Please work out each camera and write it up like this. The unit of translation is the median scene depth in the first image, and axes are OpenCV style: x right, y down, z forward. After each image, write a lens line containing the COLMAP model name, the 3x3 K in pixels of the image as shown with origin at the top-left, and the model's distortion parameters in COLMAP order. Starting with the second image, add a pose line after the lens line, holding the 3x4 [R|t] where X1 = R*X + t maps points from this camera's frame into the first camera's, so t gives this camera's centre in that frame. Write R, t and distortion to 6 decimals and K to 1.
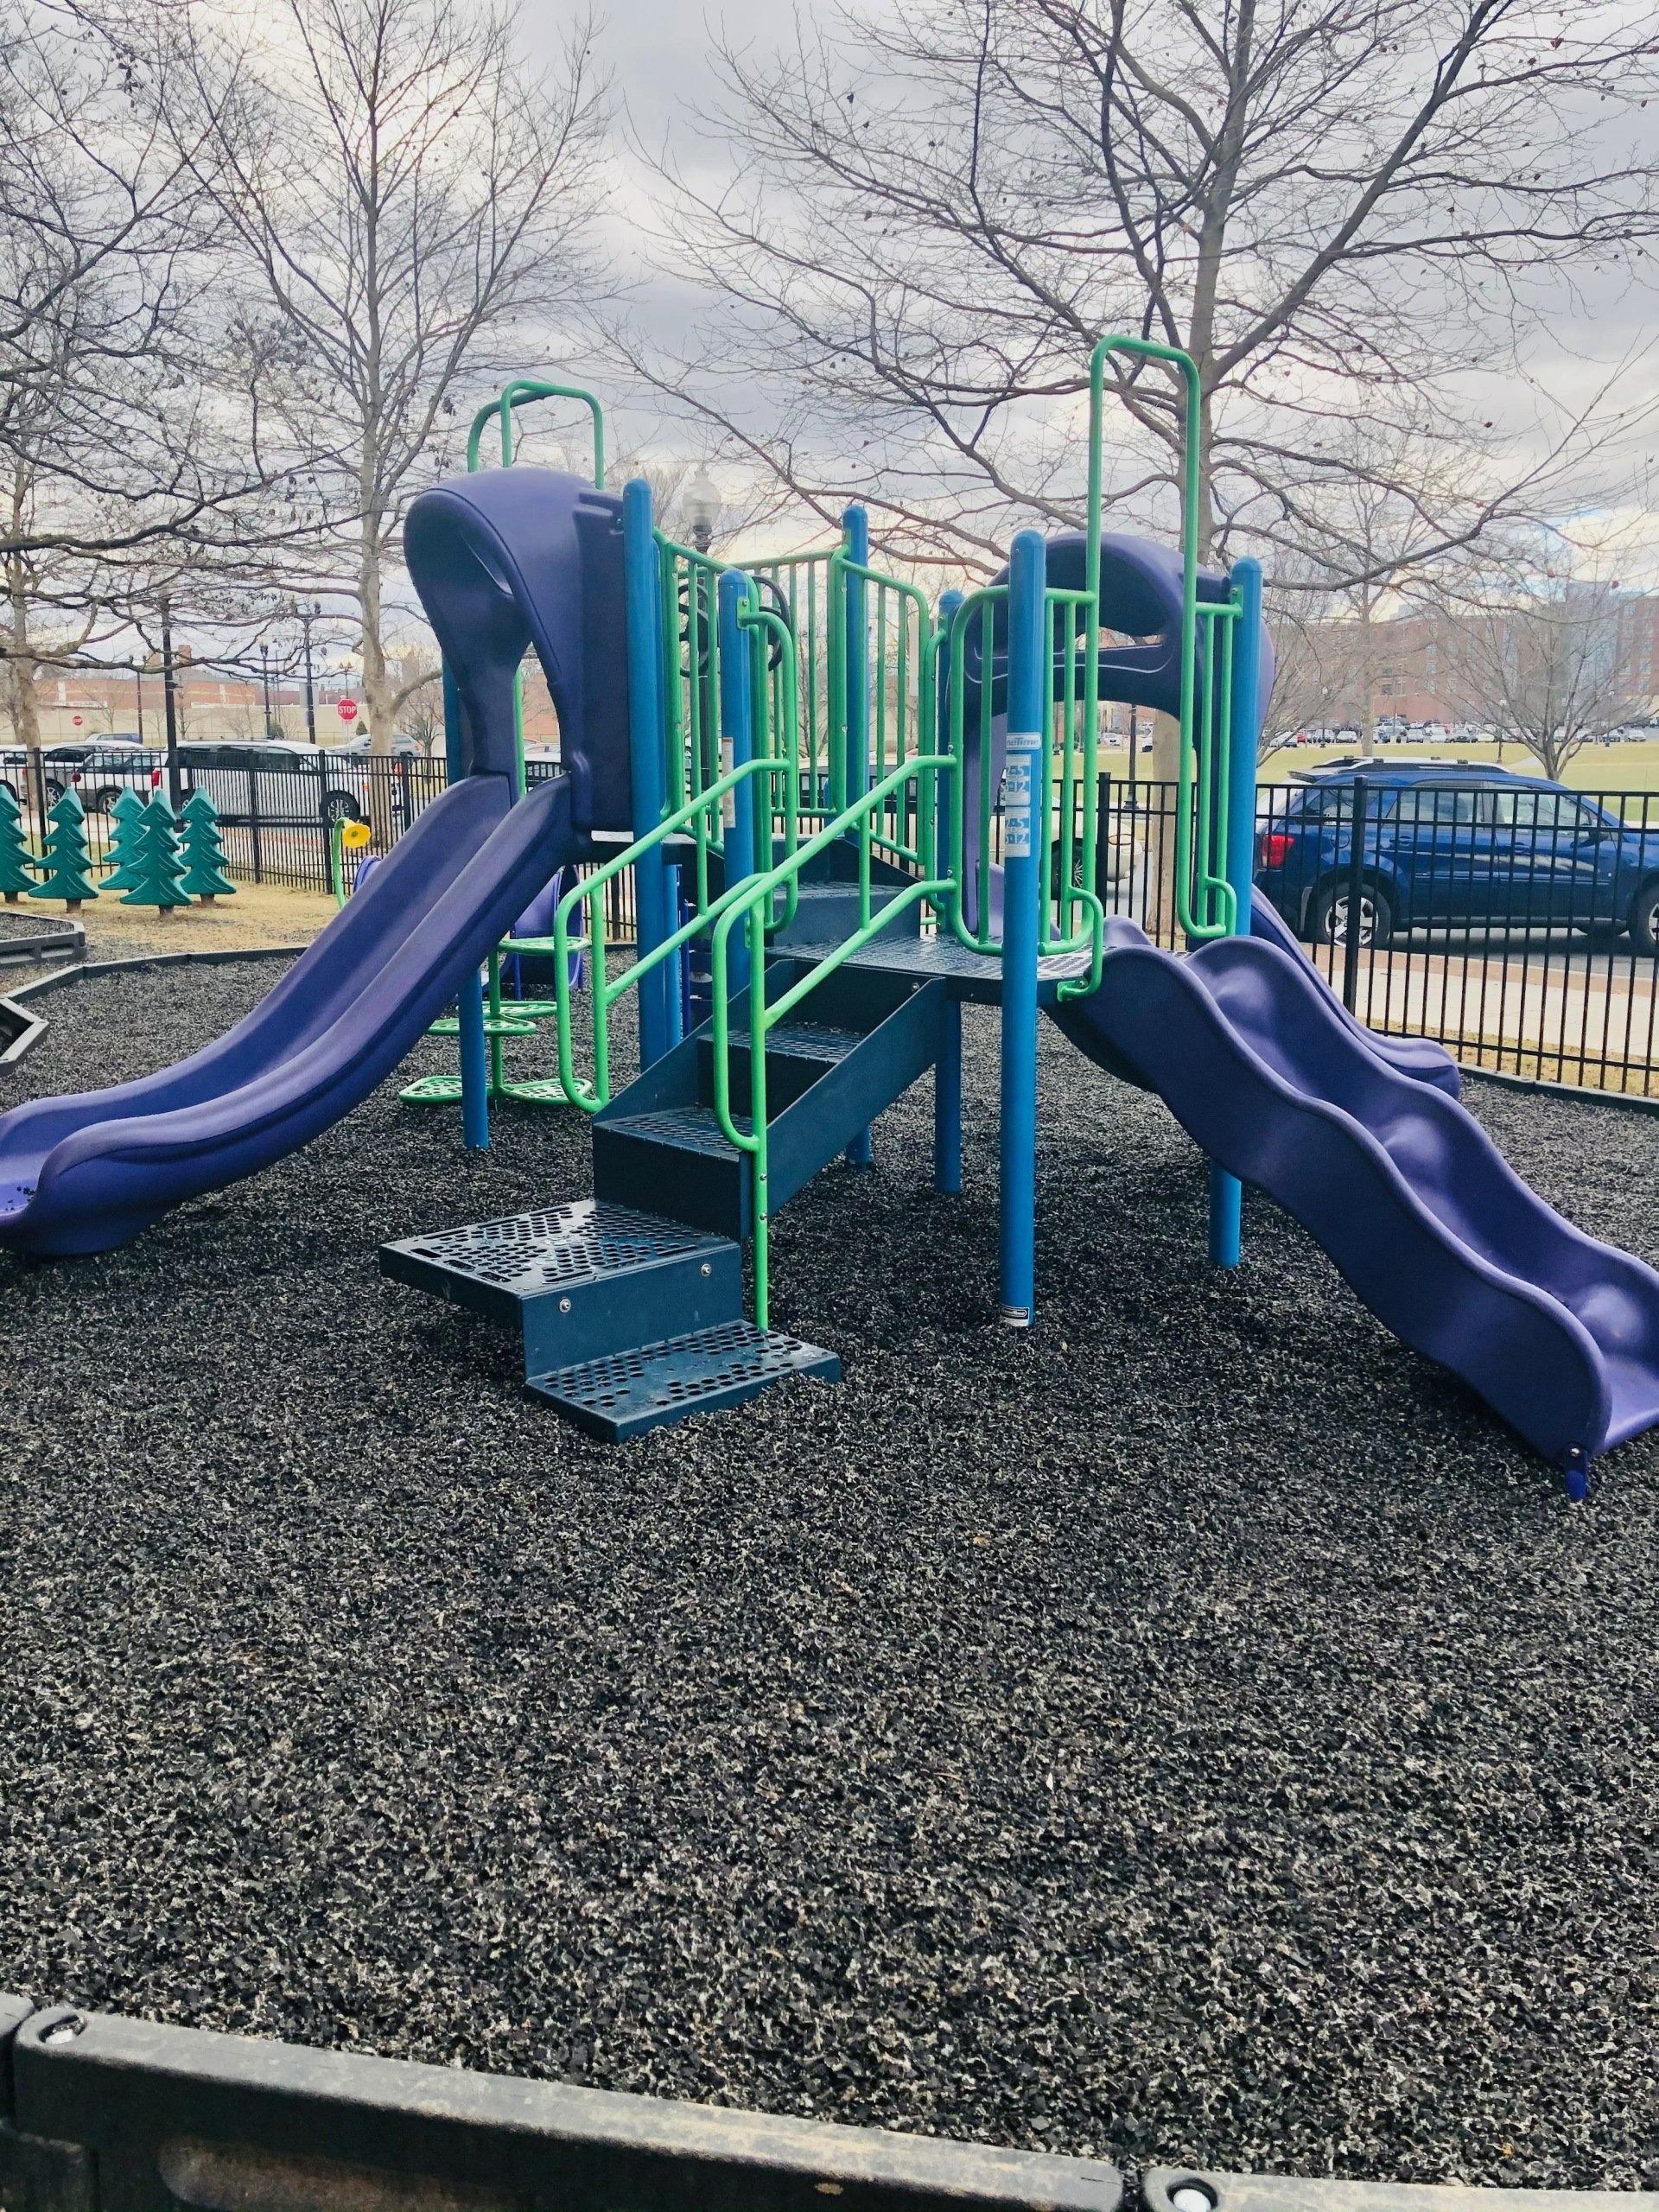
lens RADIAL K [[1801.0, 0, 836.9], [0, 1801.0, 1110.5], [0, 0, 1]] dist [0.007067, 0.017648]
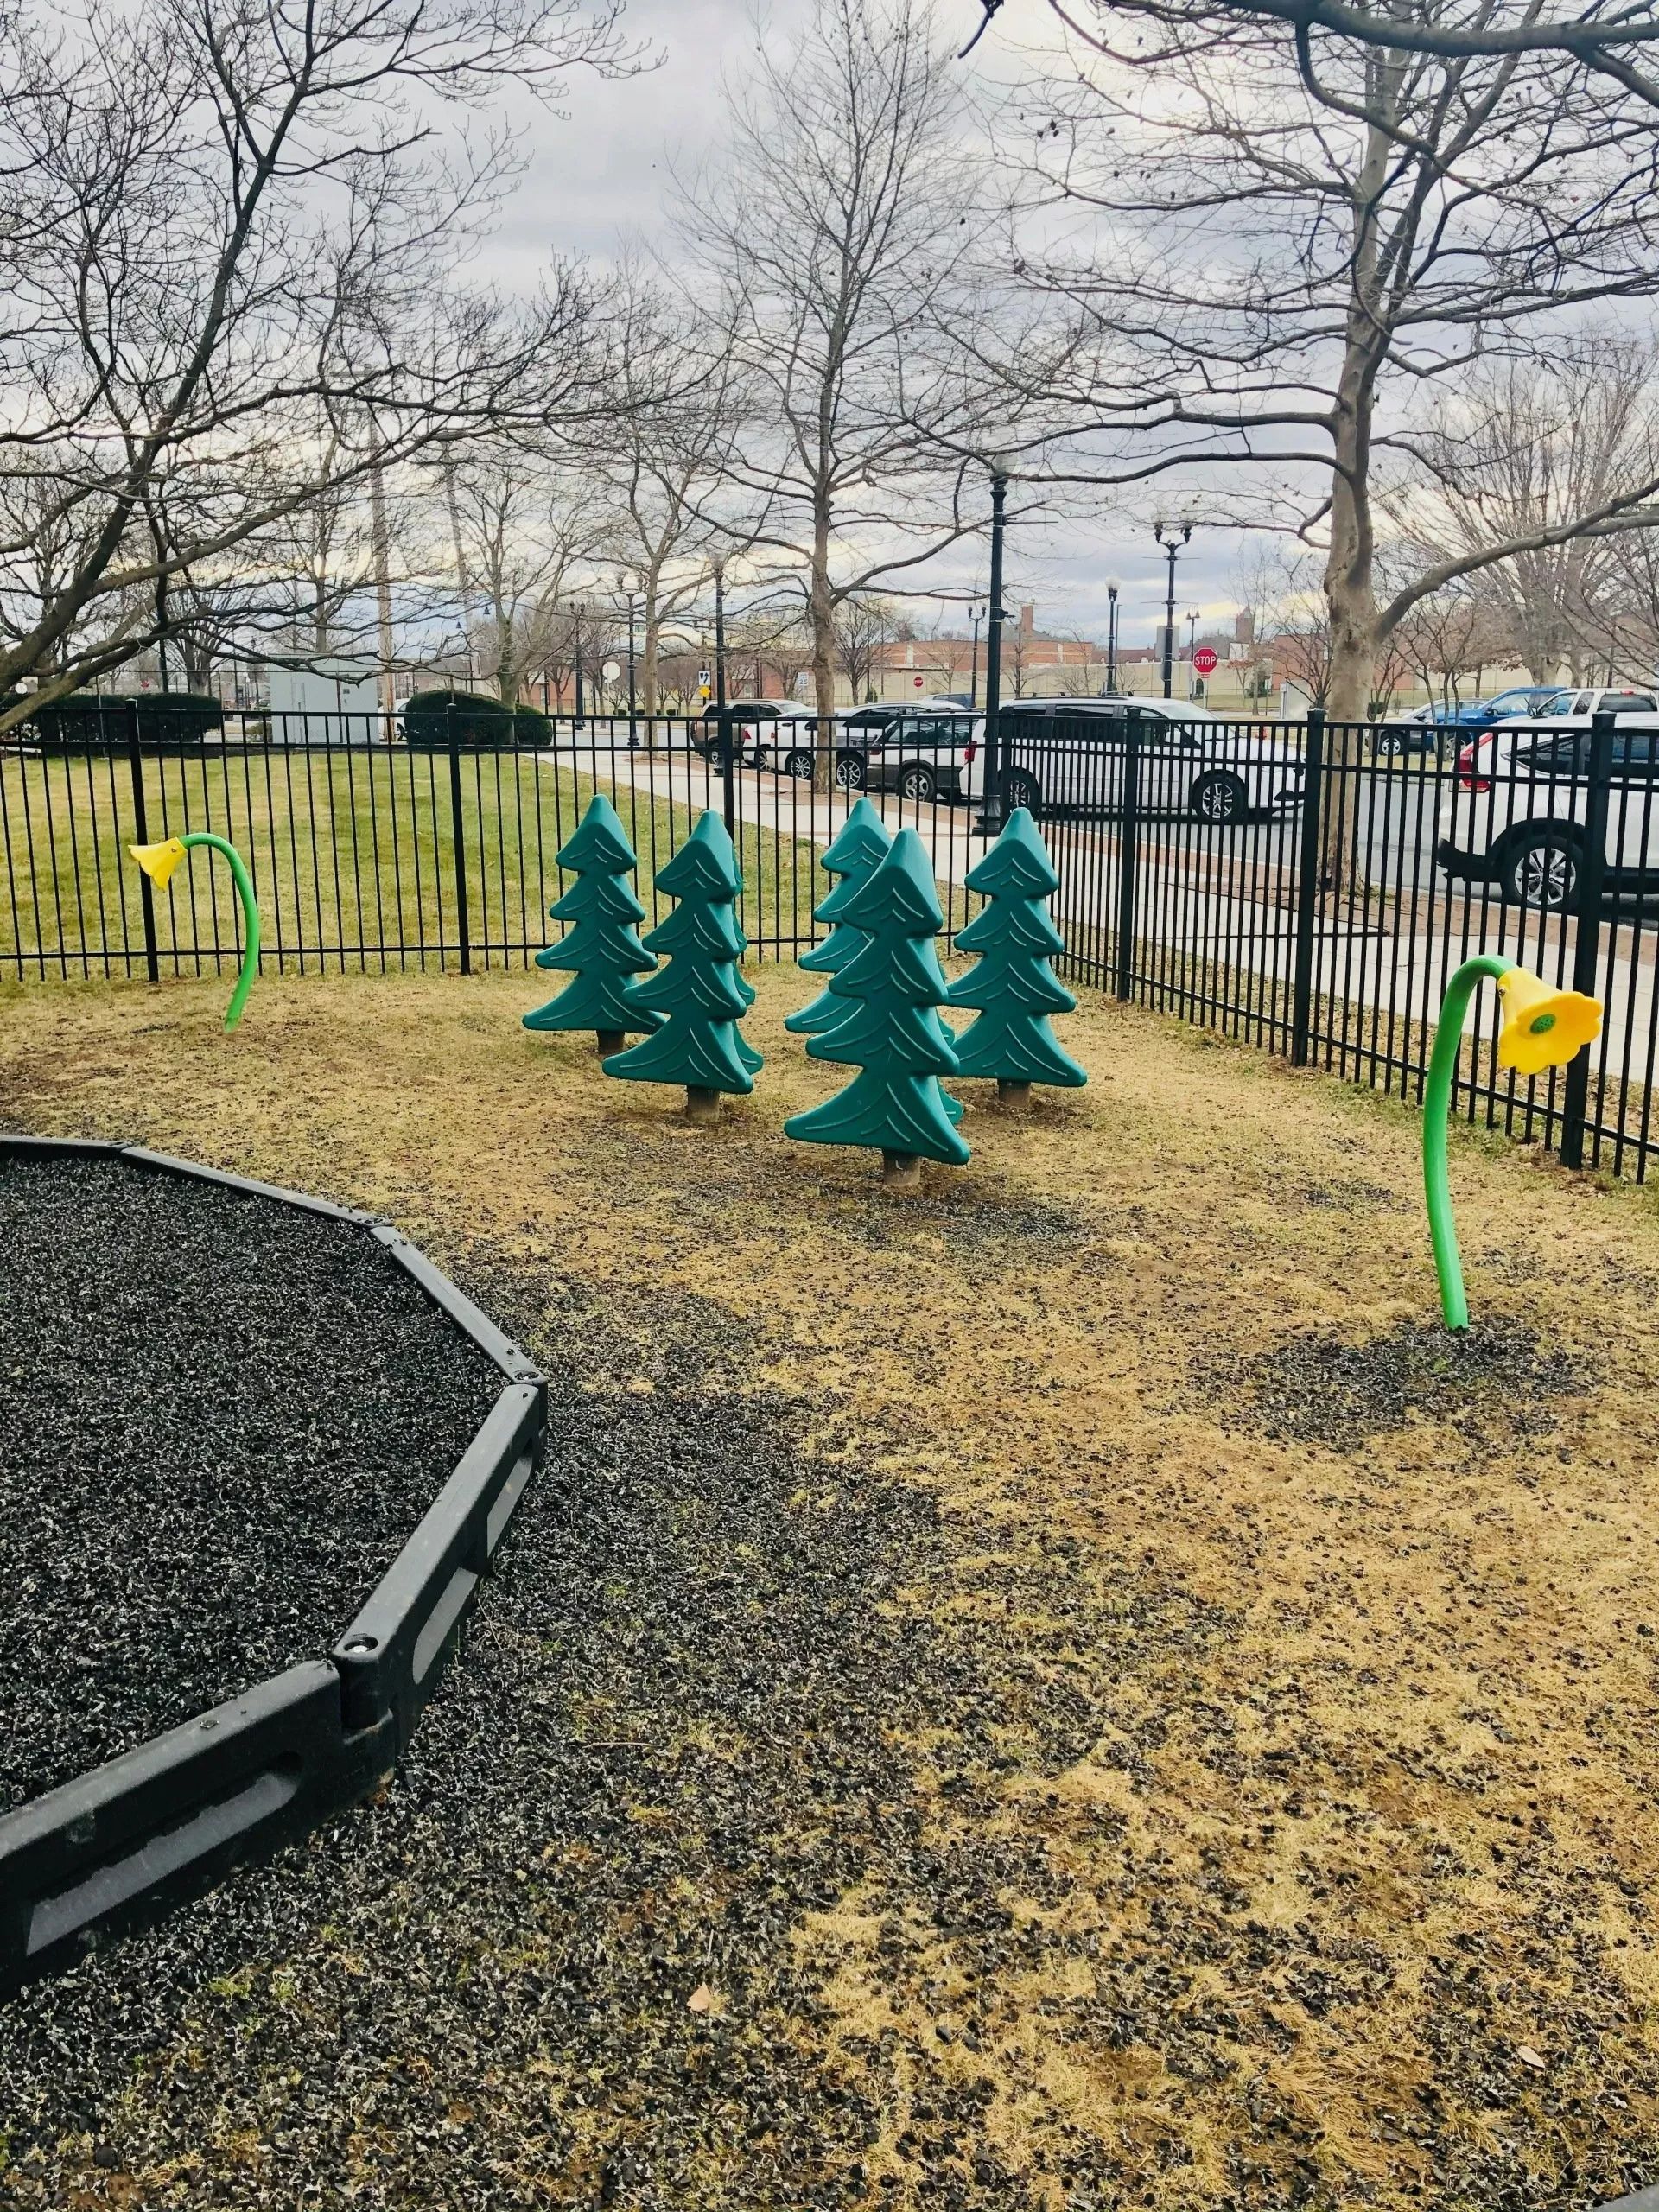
lens RADIAL K [[1801.0, 0, 823.0], [0, 1801.0, 1110.4], [0, 0, 1]] dist [0.007067, 0.017648]
pose [[0.901772, 0.084216, -0.423927, -0.133435], [-0.074920, 0.996443, 0.038581, -0.076729], [0.425669, -0.003030, 0.904874, 0.381033]]
